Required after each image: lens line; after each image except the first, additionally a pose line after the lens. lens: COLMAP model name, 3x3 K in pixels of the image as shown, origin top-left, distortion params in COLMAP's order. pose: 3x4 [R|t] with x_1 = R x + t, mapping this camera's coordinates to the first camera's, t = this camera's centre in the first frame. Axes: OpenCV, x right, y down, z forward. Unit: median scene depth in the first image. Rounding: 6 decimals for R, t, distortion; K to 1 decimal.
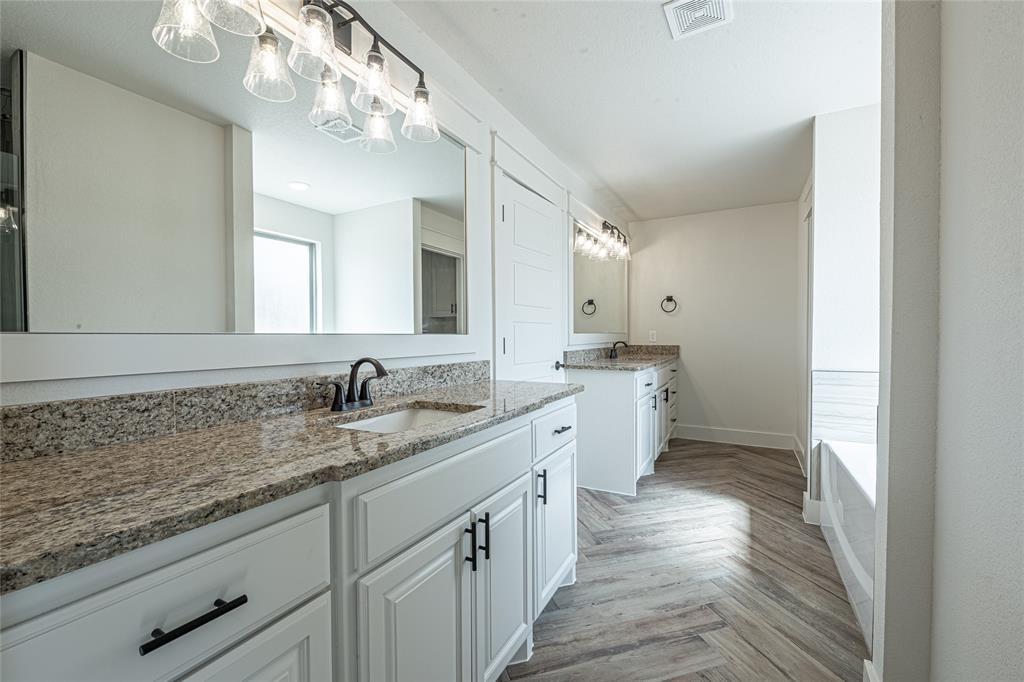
lens RADIAL K [[428.8, 0, 512.9], [0, 428.8, 345.4], [0, 0, 1]] dist [0.004091, -0.006519]
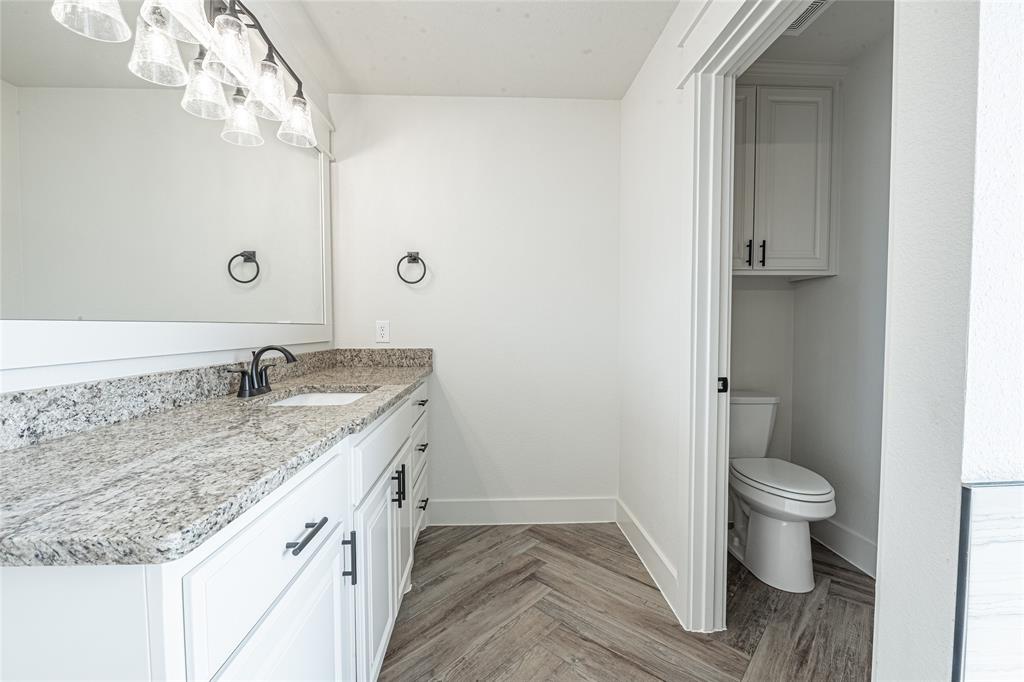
lens RADIAL K [[428.8, 0, 512.9], [0, 428.8, 345.4], [0, 0, 1]] dist [0.004091, -0.006519]
pose [[0.853906, -0.015970, 0.520183, 0.248404], [0.008472, 0.999823, 0.016788, -0.014756], [-0.520359, -0.009928, 0.853890, 0.626273]]
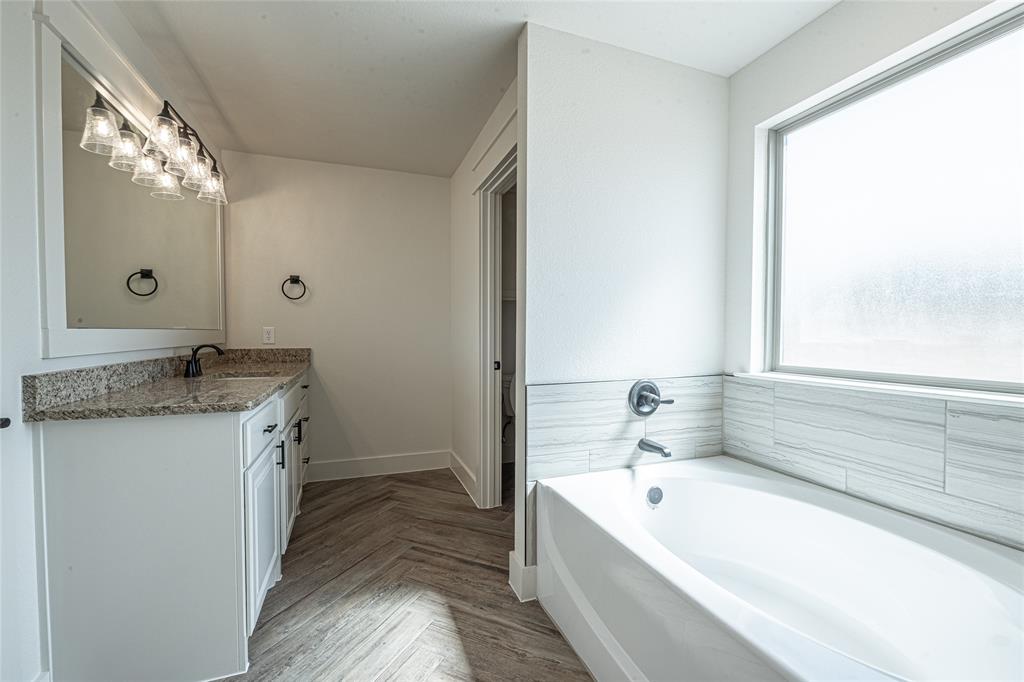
lens RADIAL K [[428.8, 0, 512.9], [0, 428.8, 345.4], [0, 0, 1]] dist [0.004091, -0.006519]
pose [[0.659701, -0.014682, 0.751385, 0.102513], [0.011814, 0.999888, 0.009166, -0.009078], [-0.751435, 0.002830, 0.659801, 0.369374]]
